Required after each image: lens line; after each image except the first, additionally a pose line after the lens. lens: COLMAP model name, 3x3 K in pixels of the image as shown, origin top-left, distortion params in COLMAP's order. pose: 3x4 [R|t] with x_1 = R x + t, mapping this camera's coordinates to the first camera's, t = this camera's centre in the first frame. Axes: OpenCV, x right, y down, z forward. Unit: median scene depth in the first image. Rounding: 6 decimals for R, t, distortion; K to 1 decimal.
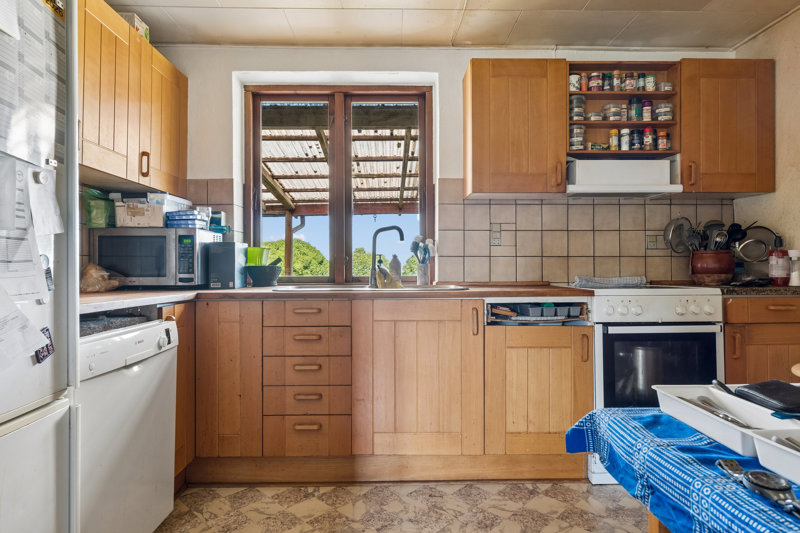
lens RADIAL K [[479.1, 0, 398.2], [0, 479.1, 263.9], [0, 0, 1]] dist [0.005431, 0.000379]
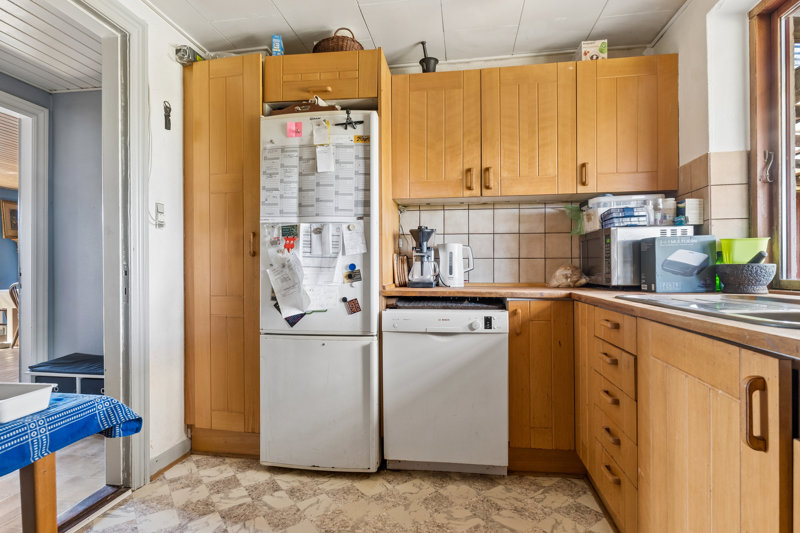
lens RADIAL K [[427.1, 0, 398.7], [0, 427.1, 269.6], [0, 0, 1]] dist [-0.001342, 0.000068]
pose [[-0.185314, 0.008950, -0.982639, 0.607503], [0.017128, 0.999836, 0.005876, -0.000617], [0.982530, -0.015741, -0.185437, 0.879775]]
